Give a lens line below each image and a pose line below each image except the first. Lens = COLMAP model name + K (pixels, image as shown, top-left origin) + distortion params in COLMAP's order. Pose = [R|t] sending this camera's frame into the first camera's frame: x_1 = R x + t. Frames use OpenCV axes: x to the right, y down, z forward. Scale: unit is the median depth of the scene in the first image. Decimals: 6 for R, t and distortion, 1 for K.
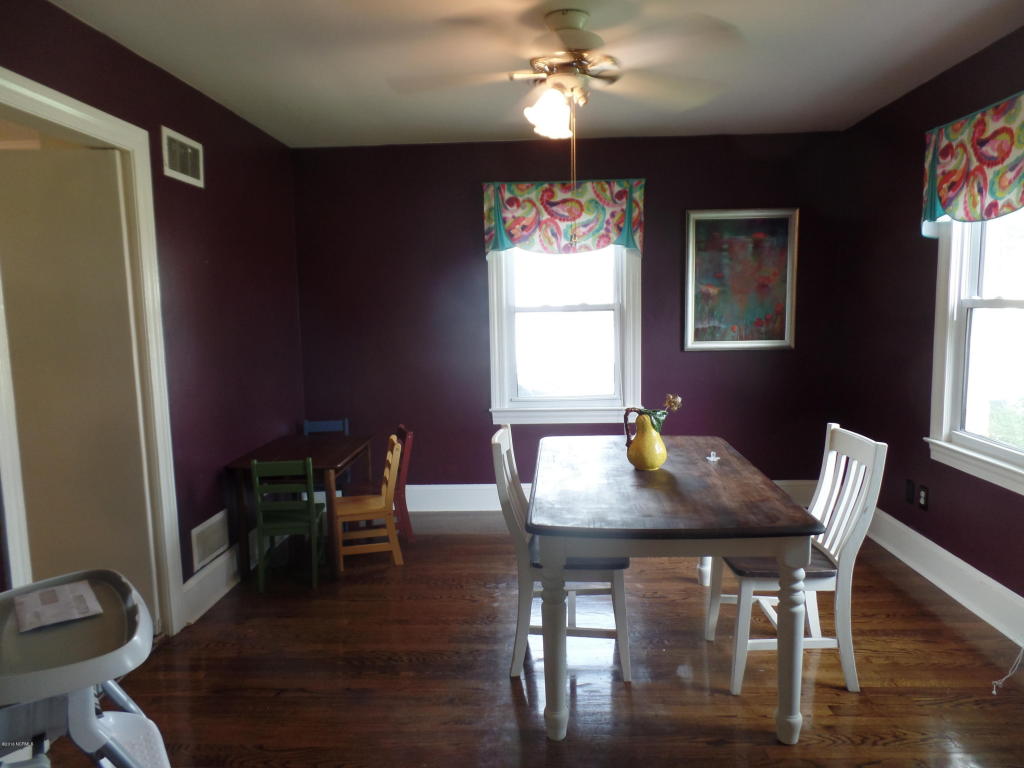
lens RADIAL K [[700.3, 0, 514.4], [0, 700.3, 385.6], [0, 0, 1]] dist [-0.003749, 0.002528]
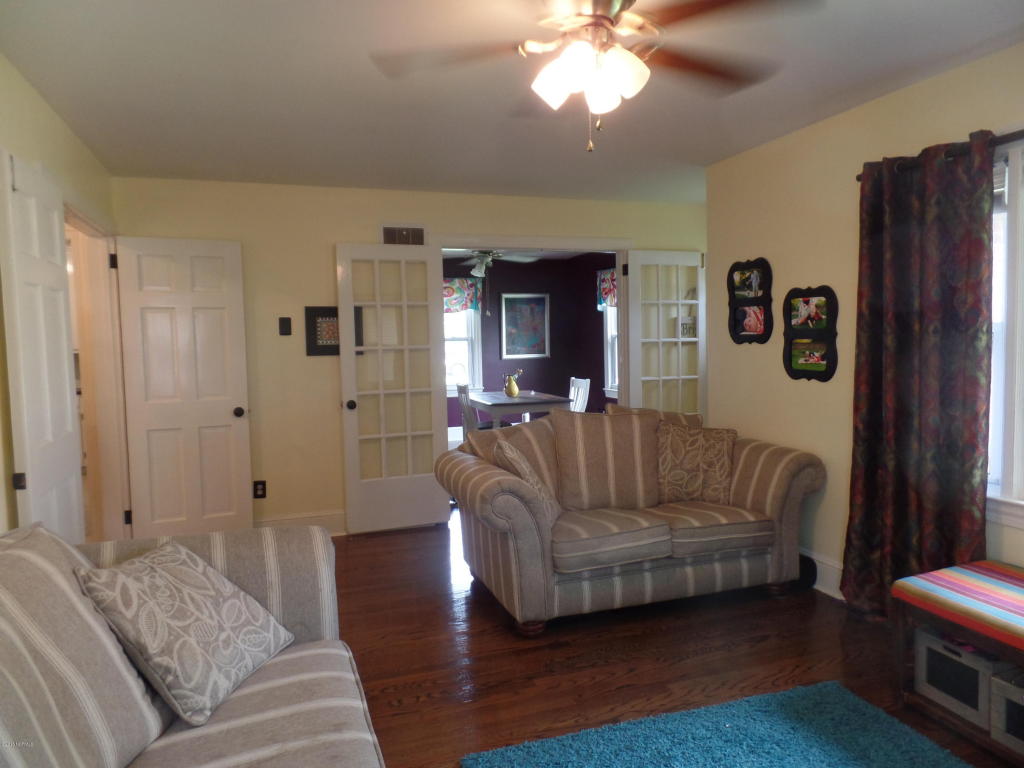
lens RADIAL K [[700.3, 0, 514.4], [0, 700.3, 385.6], [0, 0, 1]] dist [-0.003749, 0.002528]
pose [[0.928662, -0.026812, 0.369956, -0.511855], [0.047291, 0.997803, -0.046397, 0.130267], [-0.367899, 0.060583, 0.927890, -0.973003]]
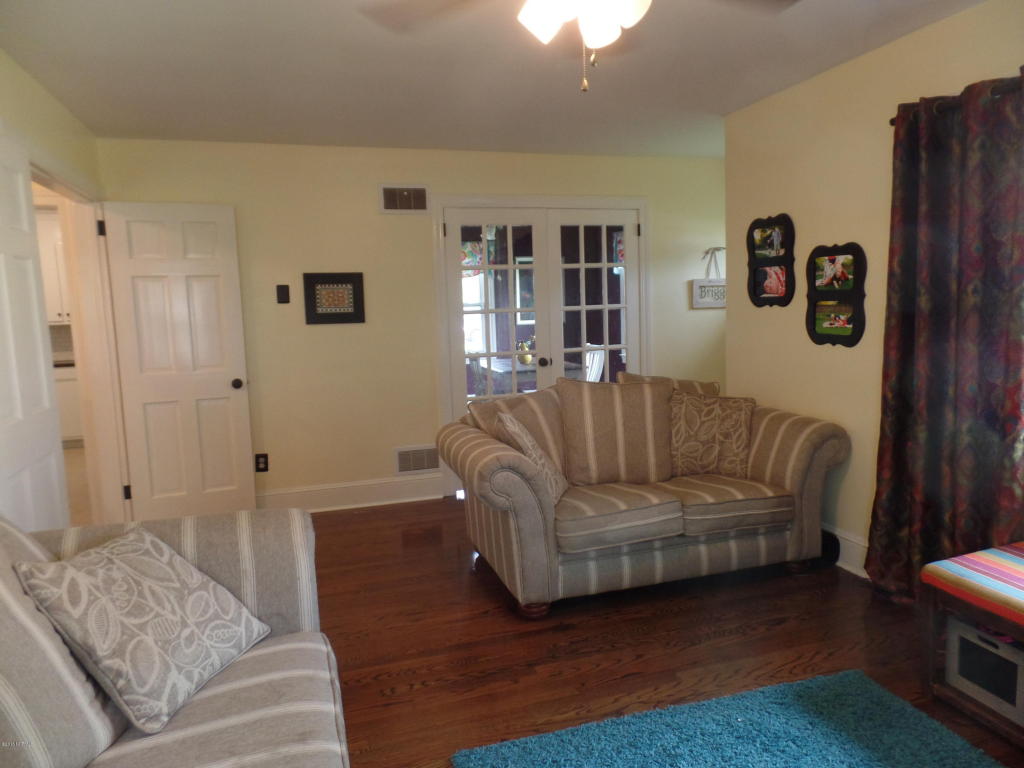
lens RADIAL K [[700.3, 0, 514.4], [0, 700.3, 385.6], [0, 0, 1]] dist [-0.003749, 0.002528]
pose [[0.939179, -0.052981, 0.339316, -0.476740], [0.055666, 0.998448, 0.001823, 0.125278], [-0.338885, 0.017176, 0.940671, -0.939011]]
